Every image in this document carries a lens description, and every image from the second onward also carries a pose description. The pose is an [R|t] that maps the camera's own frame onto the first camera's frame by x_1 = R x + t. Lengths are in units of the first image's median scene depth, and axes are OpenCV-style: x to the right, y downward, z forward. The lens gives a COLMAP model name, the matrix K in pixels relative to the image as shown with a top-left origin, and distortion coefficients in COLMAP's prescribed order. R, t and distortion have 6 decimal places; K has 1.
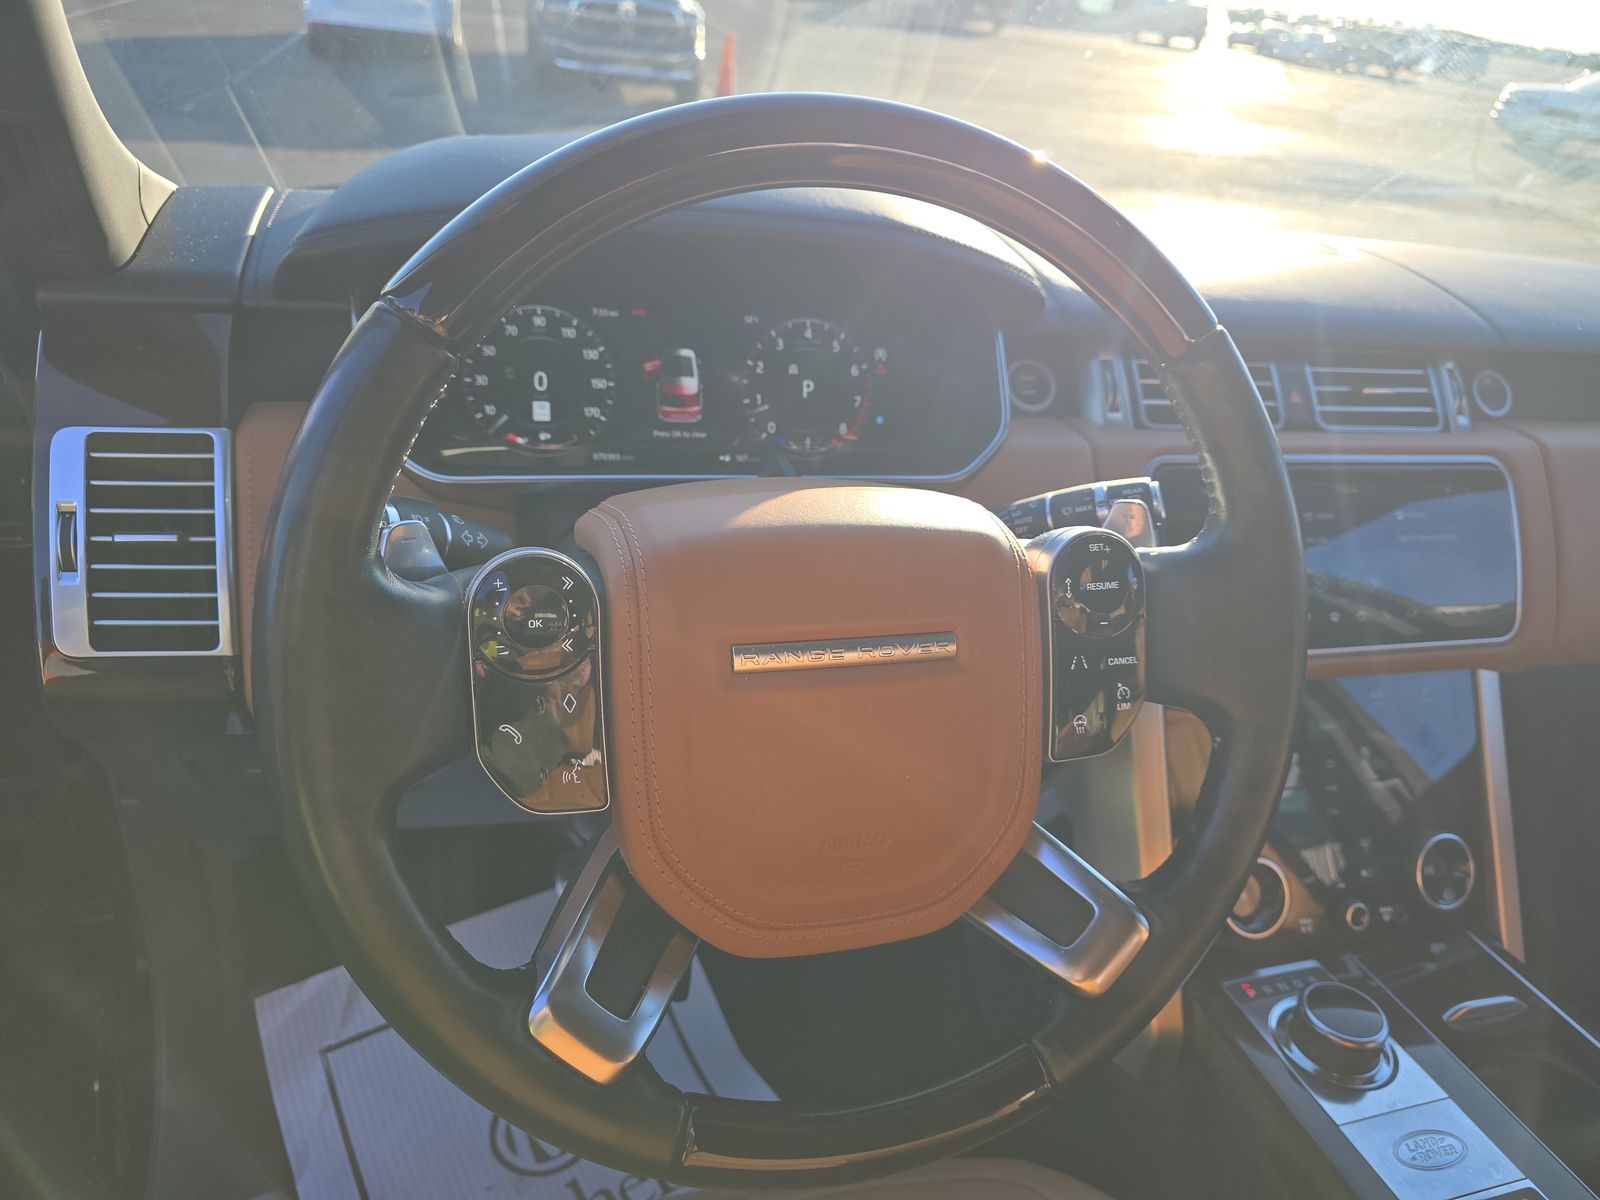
lens RADIAL K [[1123.4, 0, 800.0], [0, 1123.4, 600.0], [0, 0, 1]] dist [-0.006795, 0.002396]
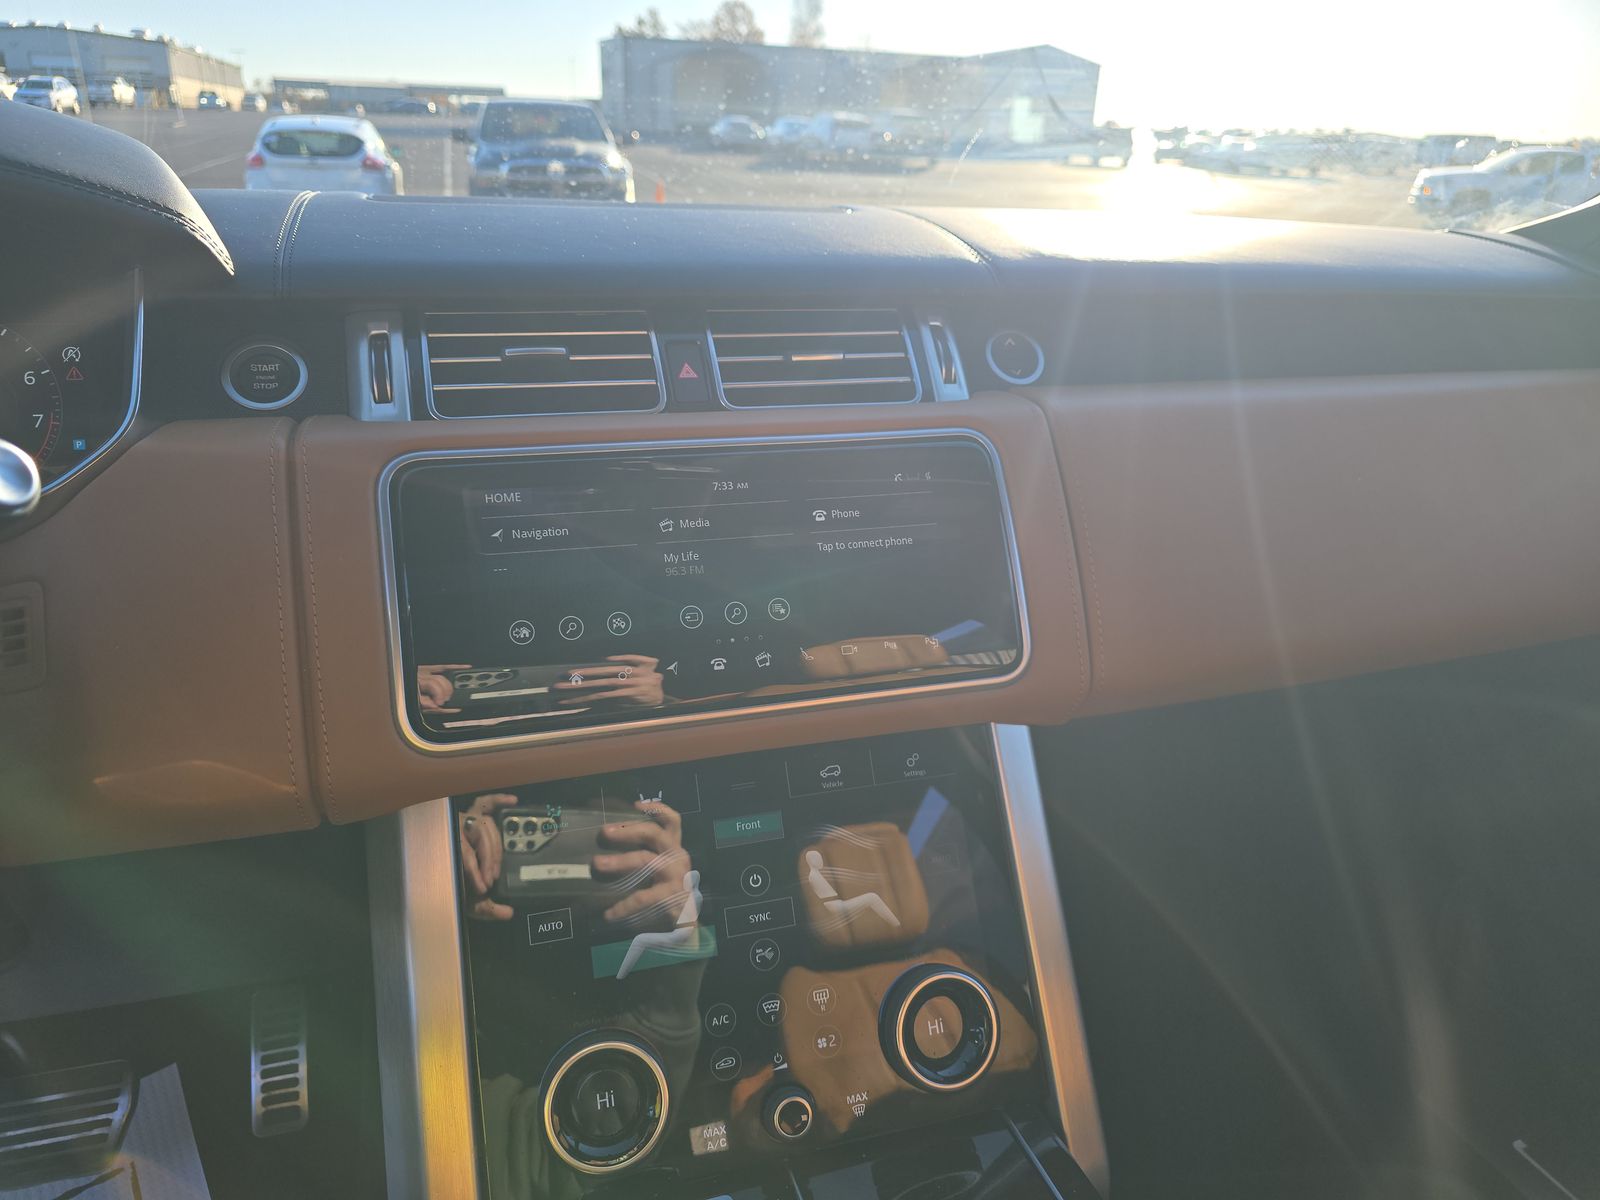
lens RADIAL K [[1071.3, 0, 800.0], [0, 1071.3, 600.0], [0, 0, 1]] dist [-0.006076, -0.004461]
pose [[0.996674, -0.078949, -0.020186, 0.401904], [0.076391, 0.991443, -0.105851, 0.036986], [0.028370, 0.103957, 0.994177, 0.247429]]
